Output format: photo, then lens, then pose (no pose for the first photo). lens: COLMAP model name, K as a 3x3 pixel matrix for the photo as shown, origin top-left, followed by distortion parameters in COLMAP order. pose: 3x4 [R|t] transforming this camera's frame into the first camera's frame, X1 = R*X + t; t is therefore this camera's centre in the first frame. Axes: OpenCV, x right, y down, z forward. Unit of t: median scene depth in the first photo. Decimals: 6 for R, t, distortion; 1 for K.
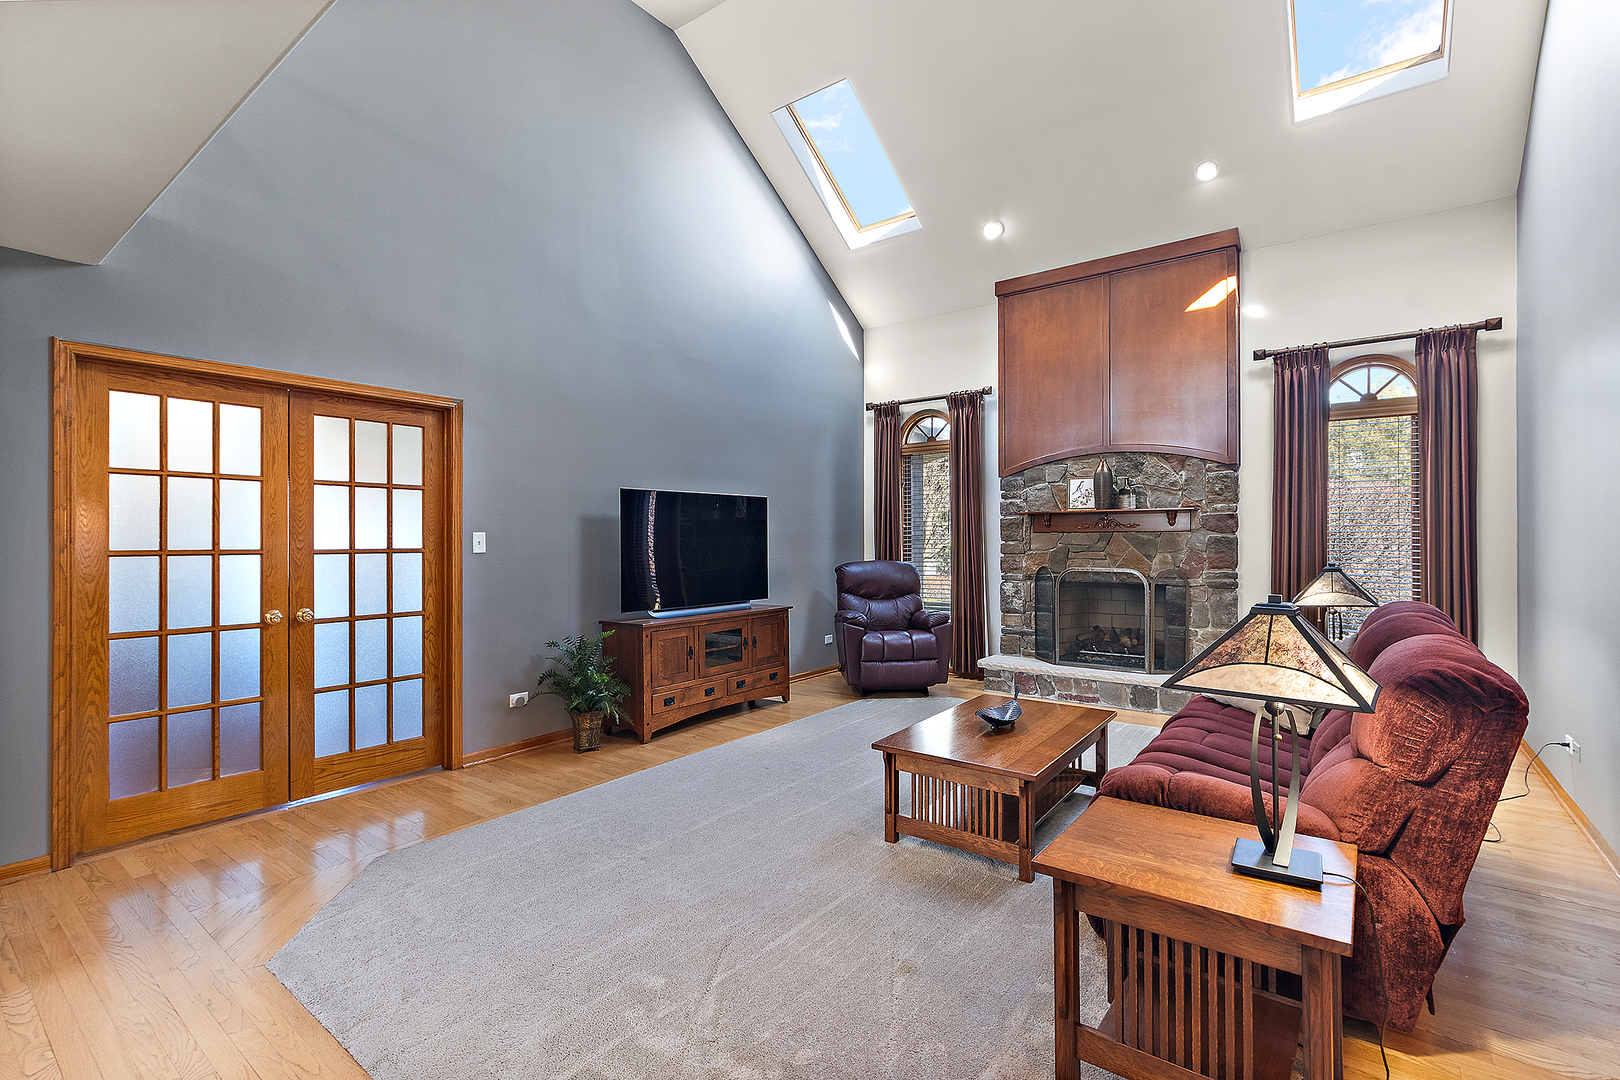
lens RADIAL K [[732.3, 0, 801.2], [0, 732.3, 543.7], [0, 0, 1]] dist [-0.001772, 0.000052]
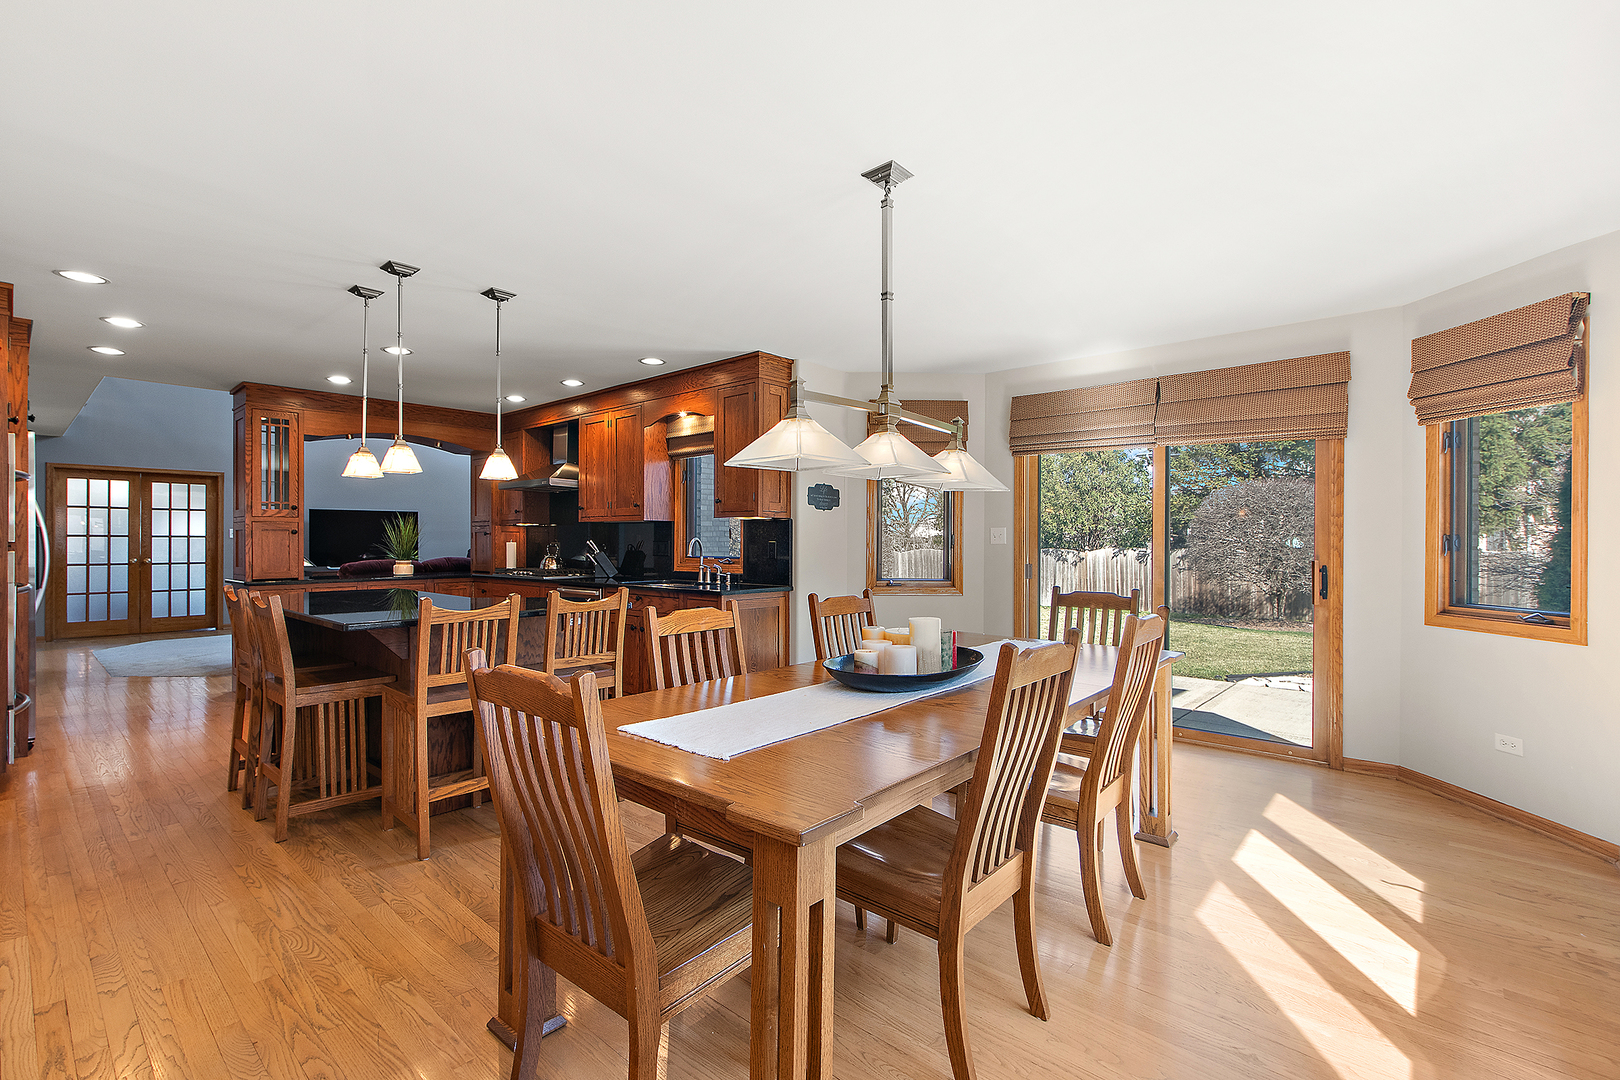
lens RADIAL K [[732.3, 0, 811.3], [0, 732.3, 545.1], [0, 0, 1]] dist [-0.001772, 0.000052]
pose [[0.996980, 0.004180, -0.077545, 1.786394], [-0.004213, 0.999991, -0.000253, 0.031942], [0.077544, 0.000579, 0.996989, -1.332977]]
